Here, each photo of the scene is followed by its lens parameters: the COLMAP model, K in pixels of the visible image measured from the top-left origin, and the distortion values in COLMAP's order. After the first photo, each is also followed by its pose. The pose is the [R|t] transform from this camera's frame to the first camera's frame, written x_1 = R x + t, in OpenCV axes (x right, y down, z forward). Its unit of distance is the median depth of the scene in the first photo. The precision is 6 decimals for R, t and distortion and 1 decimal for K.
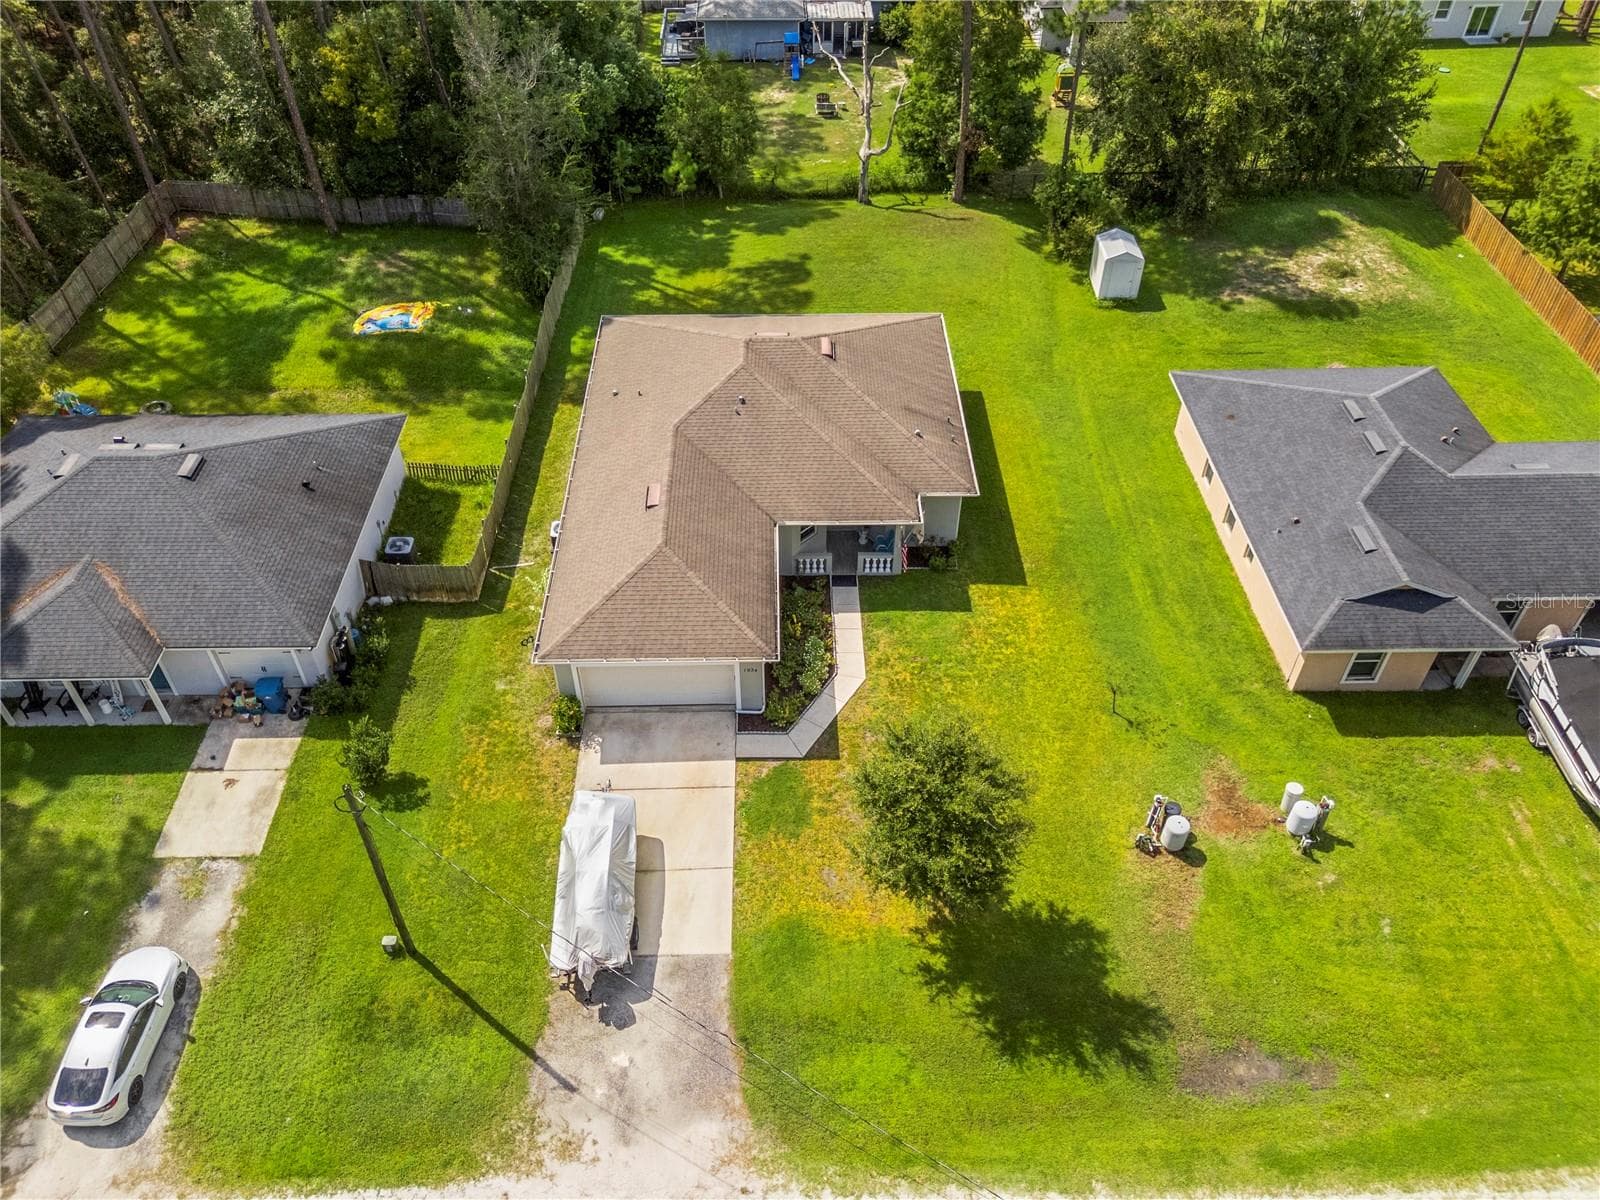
lens RADIAL K [[1193.5, 0, 792.2], [0, 1193.5, 592.9], [0, 0, 1]] dist [0.054252, -0.039093]
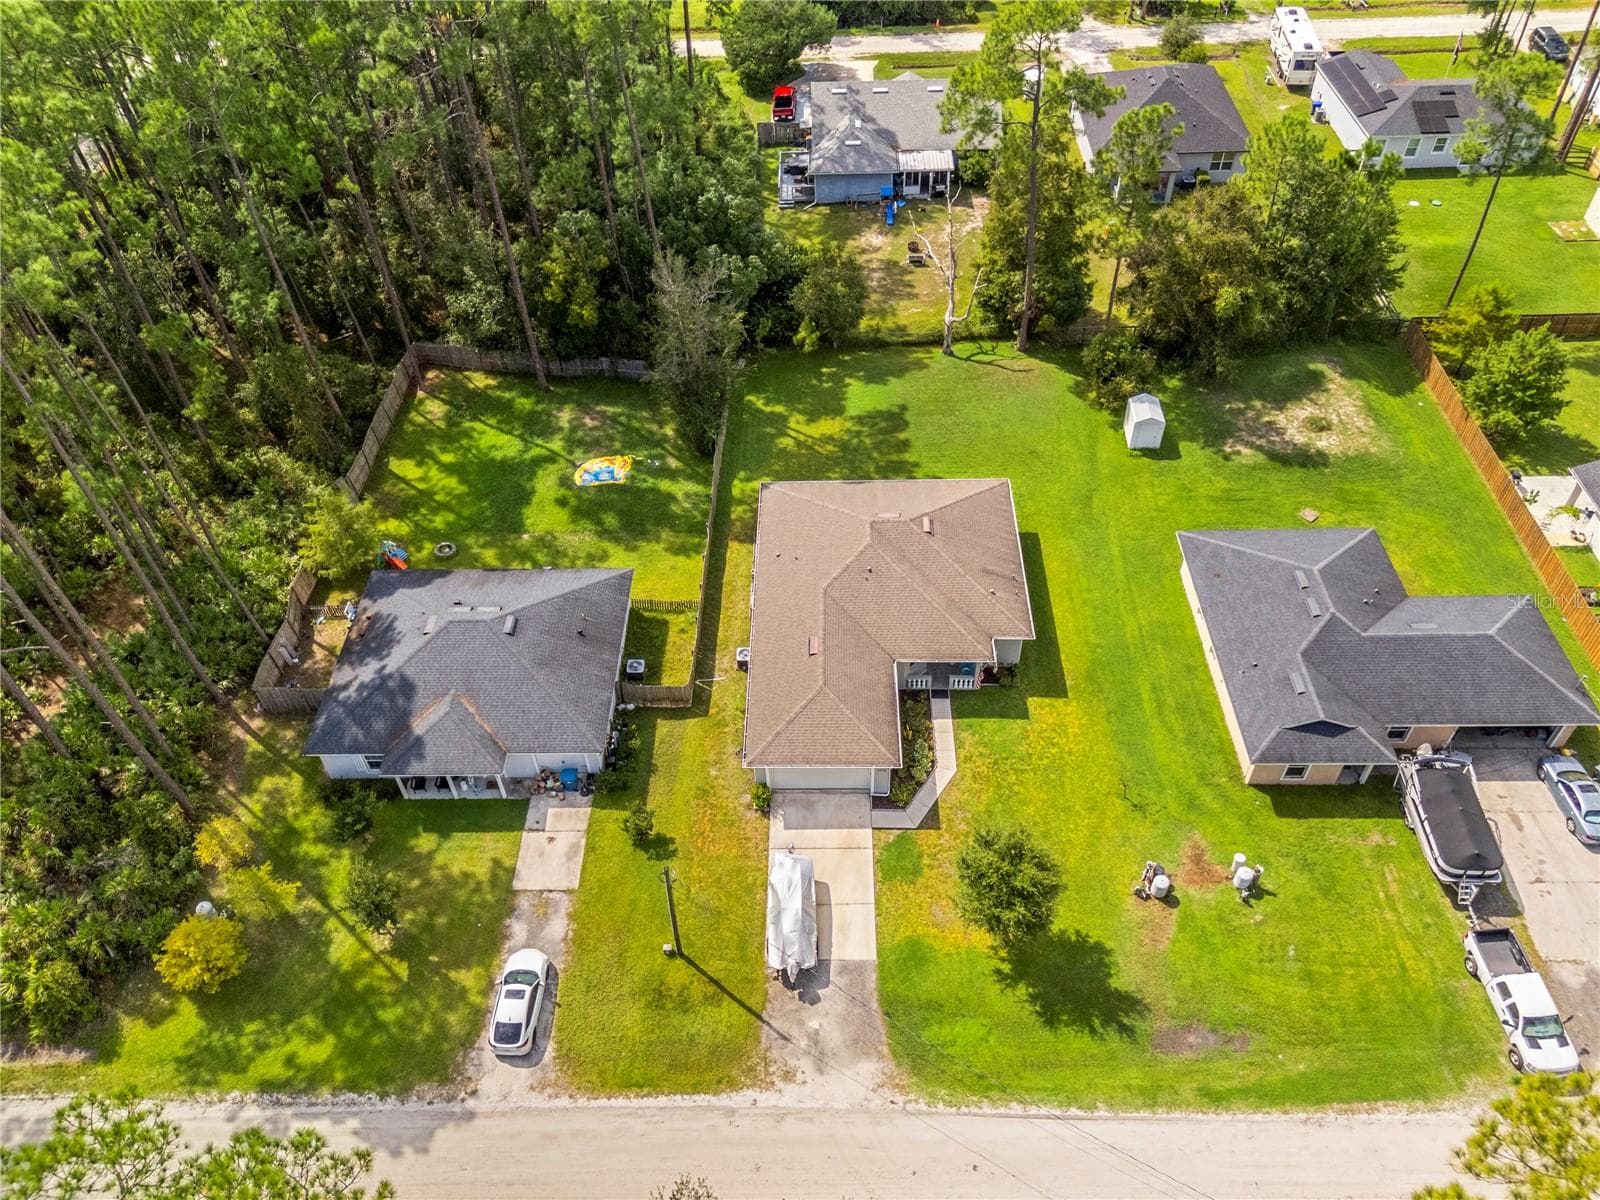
lens RADIAL K [[1181.3, 0, 792.5], [0, 1181.3, 596.1], [0, 0, 1]] dist [0.063615, -0.050923]
pose [[0.998814, 0.003936, -0.048539, -0.066134], [-0.001188, 0.998401, 0.056512, -0.209100], [0.048684, -0.056387, 0.997221, -0.431306]]
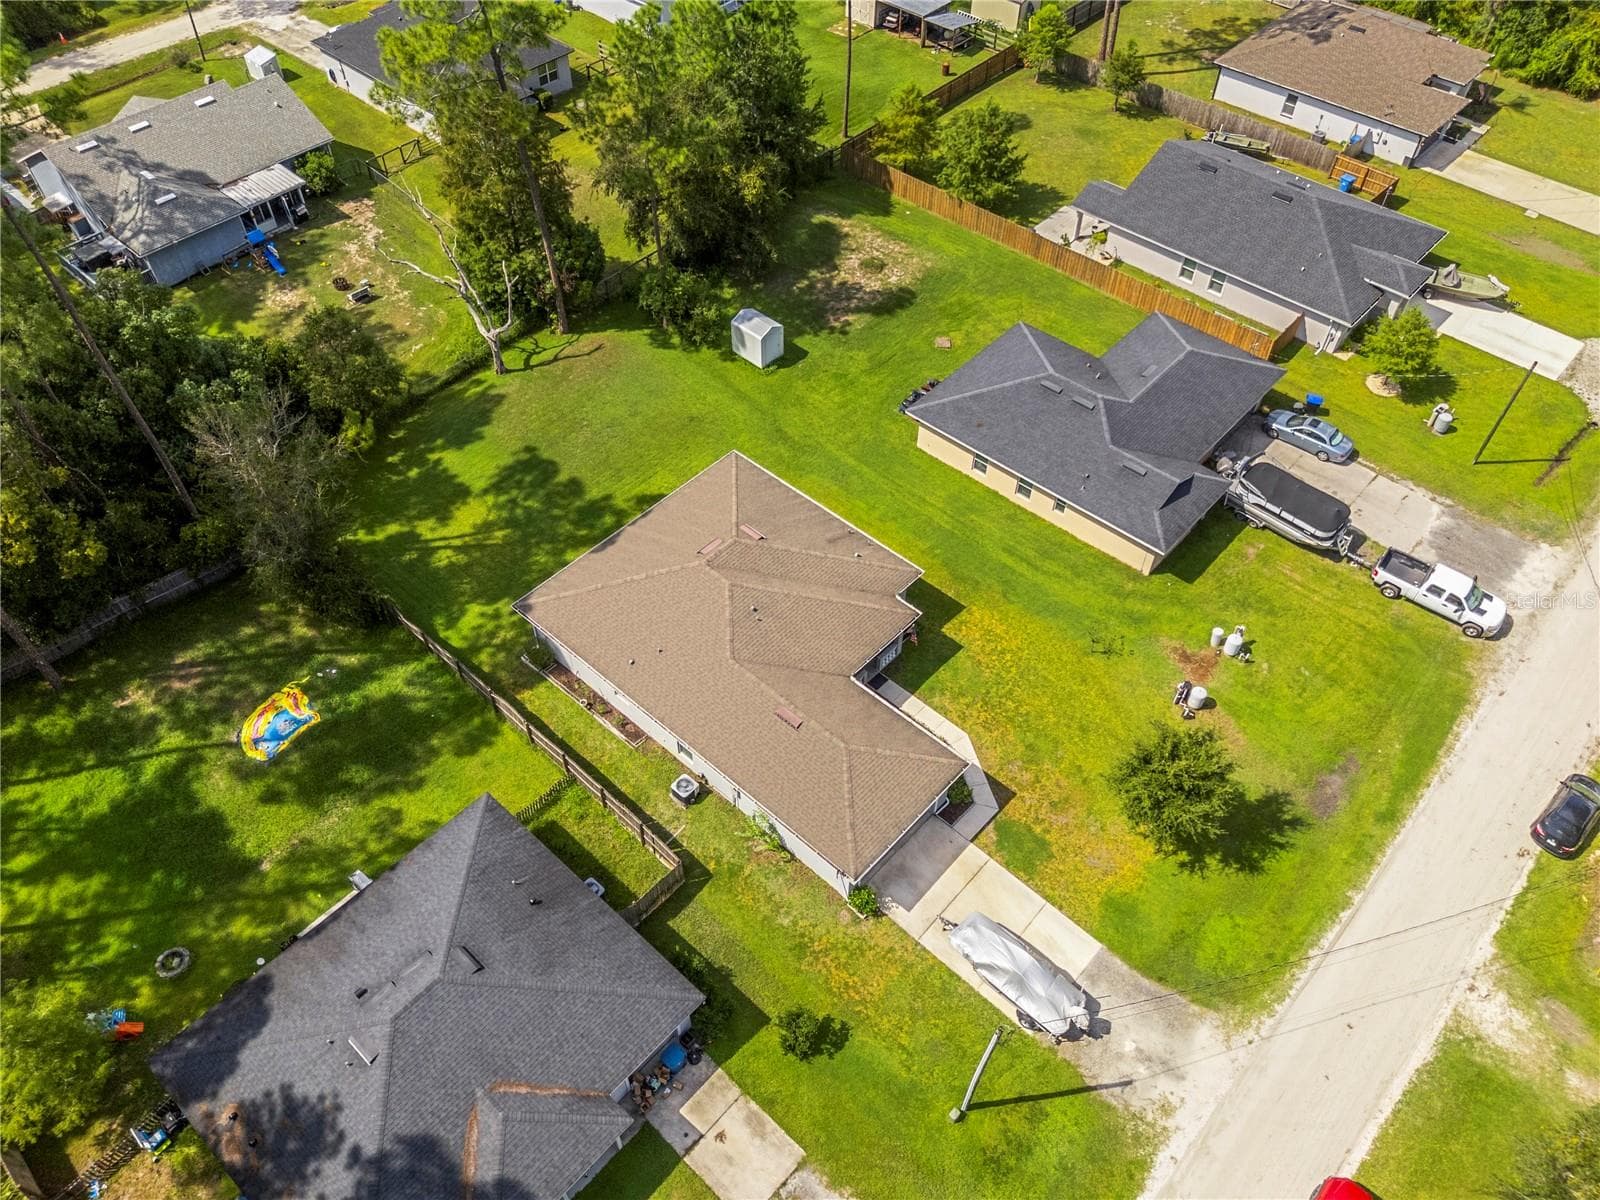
lens RADIAL K [[1181.3, 0, 795.8], [0, 1181.3, 604.5], [0, 0, 1]] dist [0.063615, -0.050923]
pose [[0.686905, -0.549731, 0.475350, -0.578019], [0.489754, 0.833402, 0.256090, -0.450705], [-0.536938, 0.056895, 0.841701, -0.034013]]
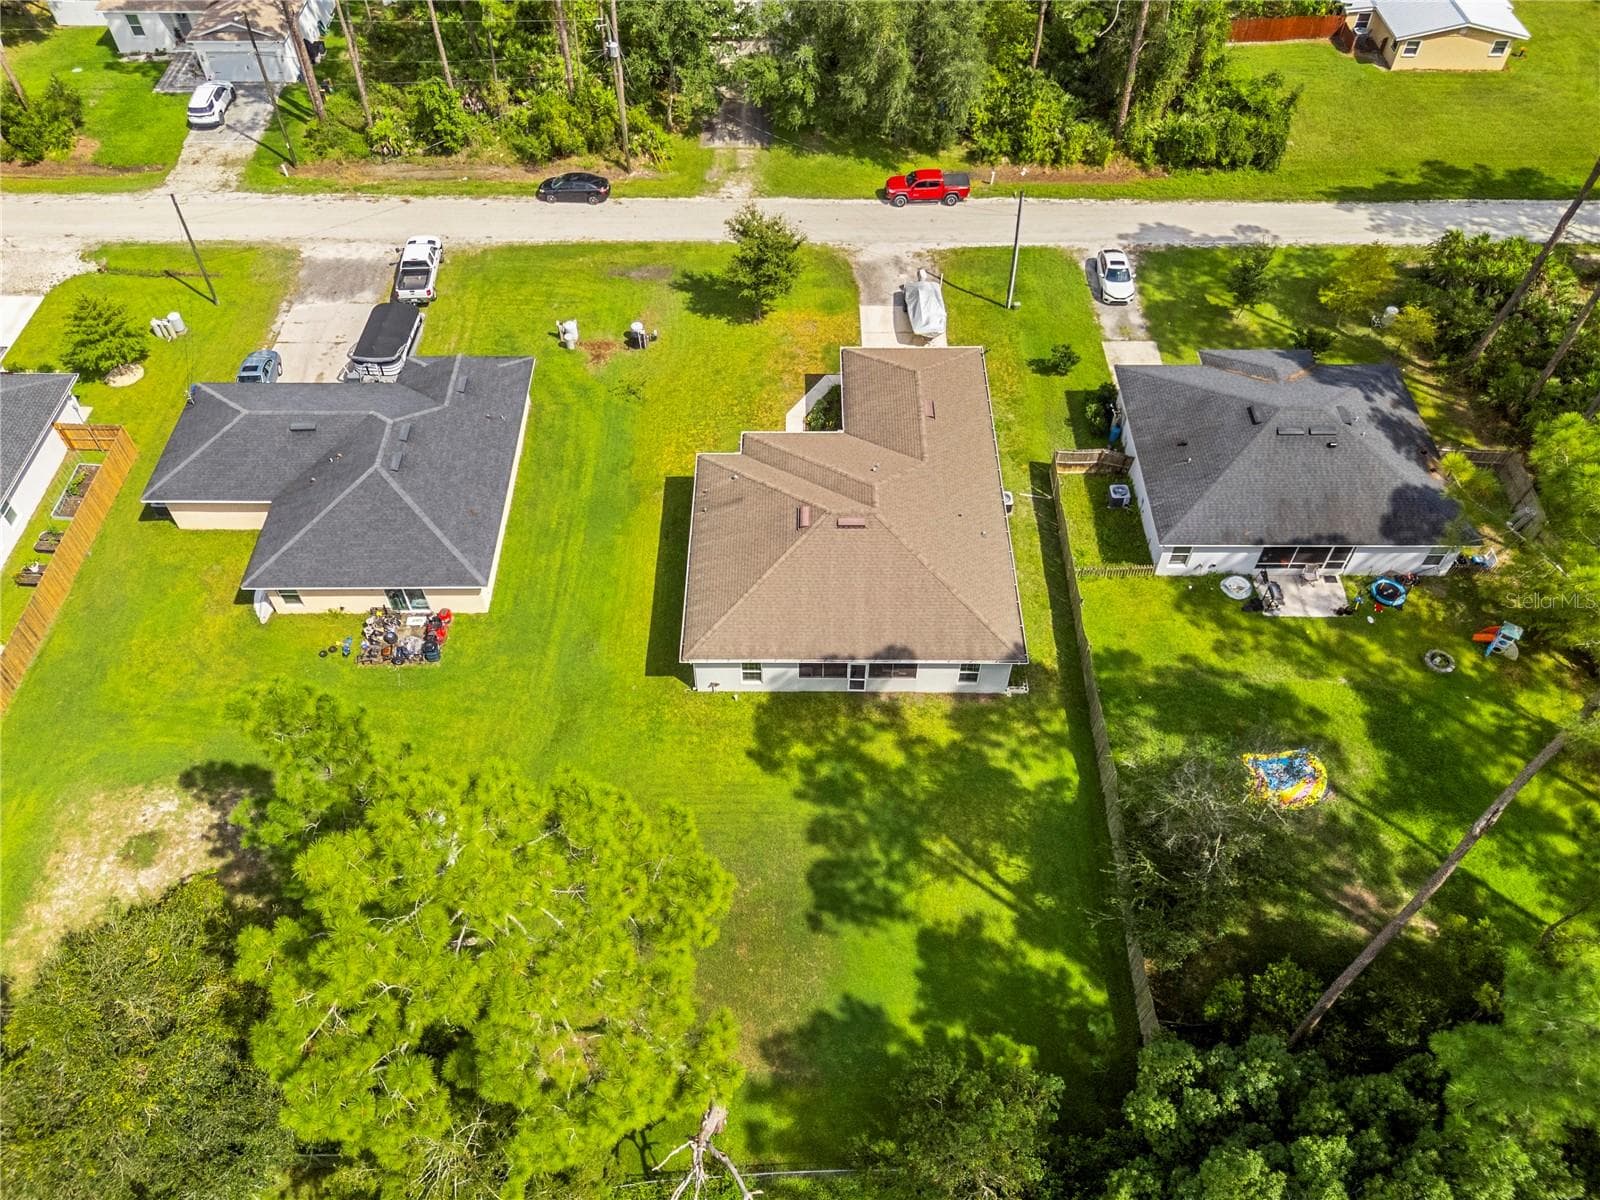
lens RADIAL K [[1193.5, 0, 808.2], [0, 1193.5, 606.9], [0, 0, 1]] dist [0.054252, -0.039093]
pose [[-0.999914, -0.012073, 0.005115, 0.018956], [0.005711, -0.049920, 0.998737, -1.424845], [-0.011802, 0.998680, 0.049984, 1.080723]]
